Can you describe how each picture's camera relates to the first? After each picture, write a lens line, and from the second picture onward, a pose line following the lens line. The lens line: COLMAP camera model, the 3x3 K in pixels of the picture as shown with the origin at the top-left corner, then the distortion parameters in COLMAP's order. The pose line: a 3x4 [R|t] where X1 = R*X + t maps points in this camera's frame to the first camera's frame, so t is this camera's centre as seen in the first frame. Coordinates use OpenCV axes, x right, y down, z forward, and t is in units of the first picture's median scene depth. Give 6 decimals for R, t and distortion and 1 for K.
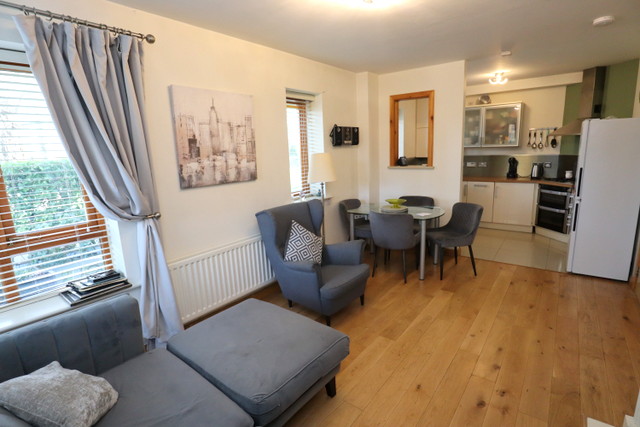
lens RADIAL K [[320.3, 0, 317.1], [0, 320.3, 216.3], [0, 0, 1]] dist [-0.033625, 0.005868]
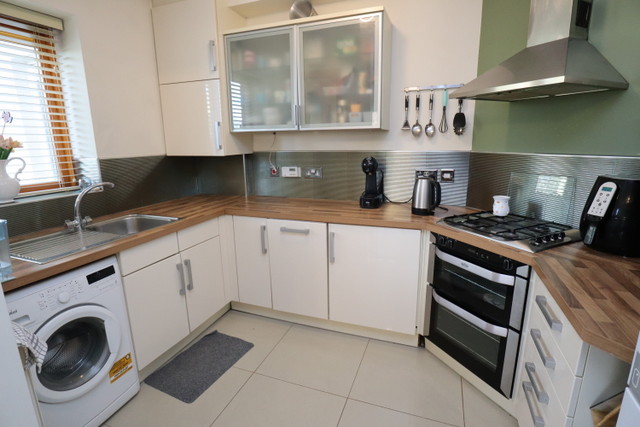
lens RADIAL K [[320.3, 0, 317.4], [0, 320.3, 212.0], [0, 0, 1]] dist [-0.033625, 0.005868]
pose [[0.958906, -0.039197, 0.281004, 0.535269], [0.036975, 0.999229, 0.013207, -0.152417], [-0.281305, -0.002275, 0.959616, 0.769816]]
